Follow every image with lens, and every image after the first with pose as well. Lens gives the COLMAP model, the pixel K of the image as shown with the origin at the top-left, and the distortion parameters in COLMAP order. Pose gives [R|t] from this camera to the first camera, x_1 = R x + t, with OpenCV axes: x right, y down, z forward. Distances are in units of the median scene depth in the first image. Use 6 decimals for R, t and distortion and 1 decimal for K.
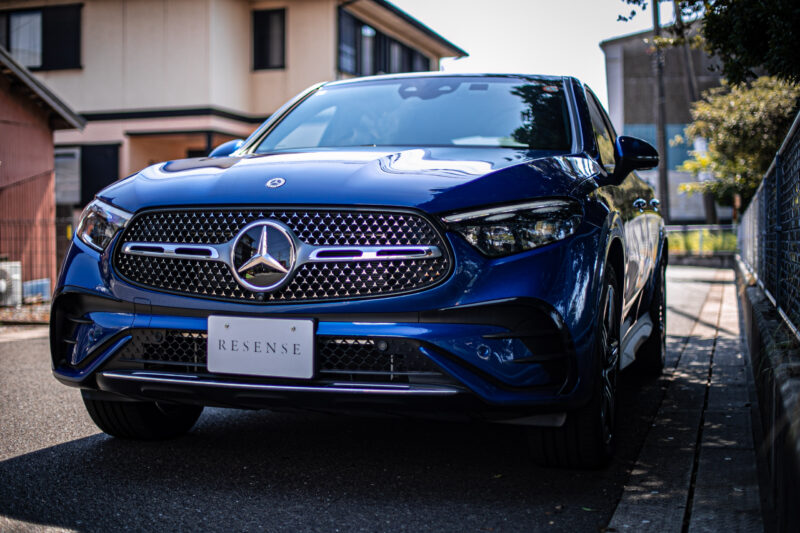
lens RADIAL K [[1138.4, 0, 405.6], [0, 1138.4, 265.5], [0, 0, 1]] dist [-0.124487, 0.000000]
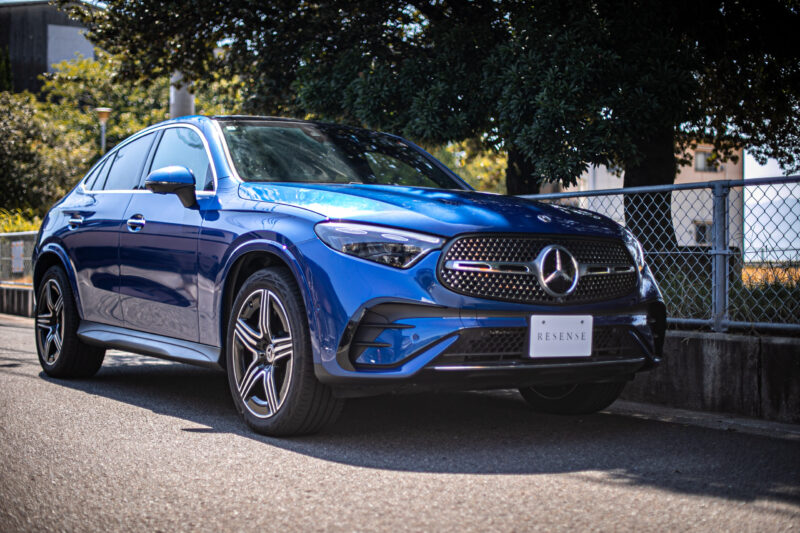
lens RADIAL K [[1138.4, 0, 397.8], [0, 1138.4, 267.0], [0, 0, 1]] dist [-0.124487, 0.000000]
pose [[0.652130, -0.002965, 0.758101, -1.286428], [0.009617, 0.999944, -0.004362, -0.008644], [-0.758046, 0.010135, 0.652123, 0.237815]]
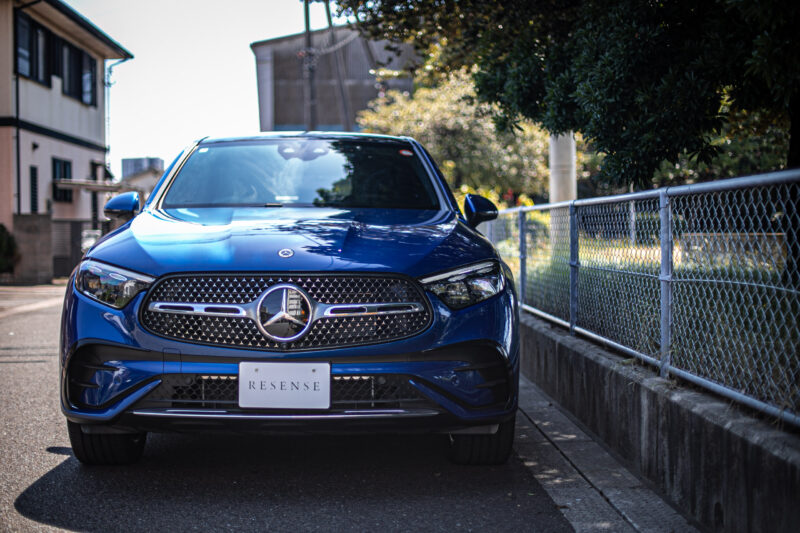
lens RADIAL K [[1138.4, 0, 404.4], [0, 1138.4, 269.2], [0, 0, 1]] dist [-0.124487, 0.000000]
pose [[0.948757, -0.016526, 0.315573, -0.388561], [0.013679, 0.999843, 0.011235, -0.068006], [-0.315710, -0.006342, 0.948835, -0.229292]]
